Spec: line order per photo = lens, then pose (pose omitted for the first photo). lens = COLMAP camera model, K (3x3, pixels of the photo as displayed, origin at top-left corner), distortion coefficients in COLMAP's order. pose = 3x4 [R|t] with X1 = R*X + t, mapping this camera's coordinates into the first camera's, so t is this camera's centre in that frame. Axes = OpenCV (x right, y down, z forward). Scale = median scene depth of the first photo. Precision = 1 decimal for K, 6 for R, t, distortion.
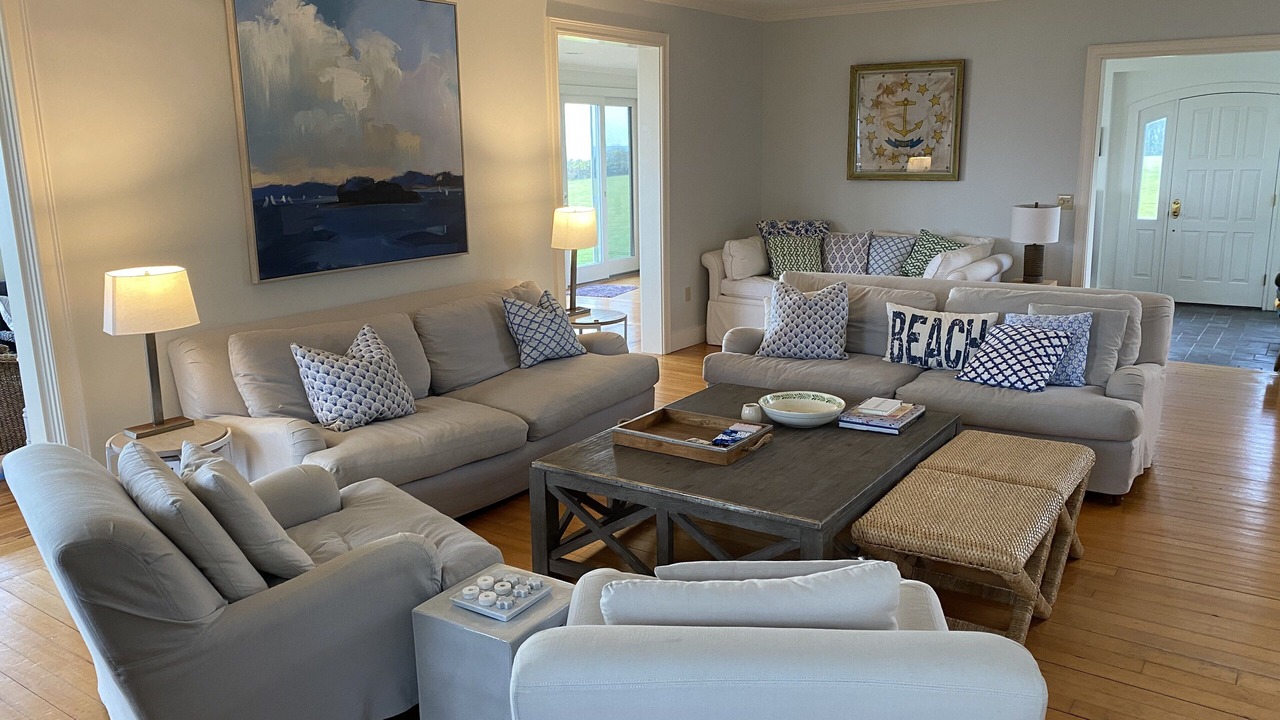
lens RADIAL K [[951.9, 0, 639.9], [0, 951.9, 355.0], [0, 0, 1]] dist [0.003033, 0.004160]
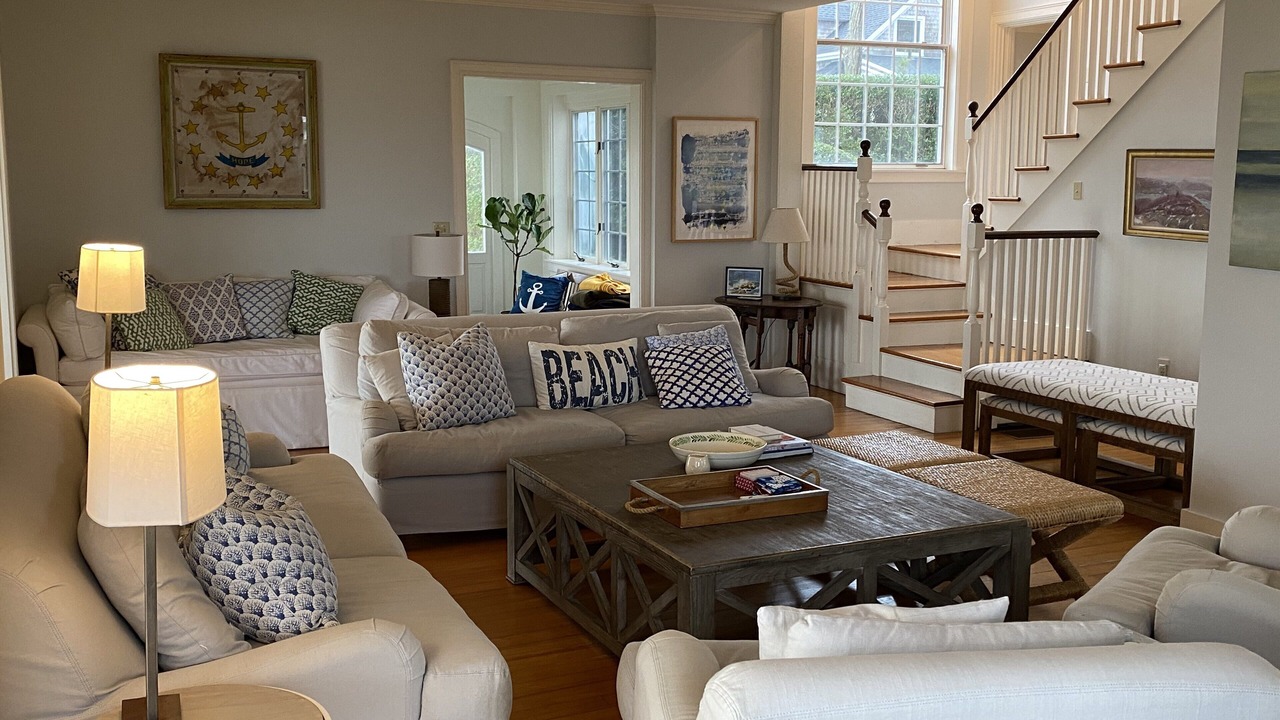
lens RADIAL K [[1224.0, 0, 641.0], [0, 1224.0, 359.2], [0, 0, 1]] dist [0.006047, 0.000000]
pose [[0.512007, -0.111350, 0.851733, -0.466958], [0.173346, 0.984556, 0.024509, -0.037453], [-0.841308, 0.135096, 0.523402, 0.263126]]
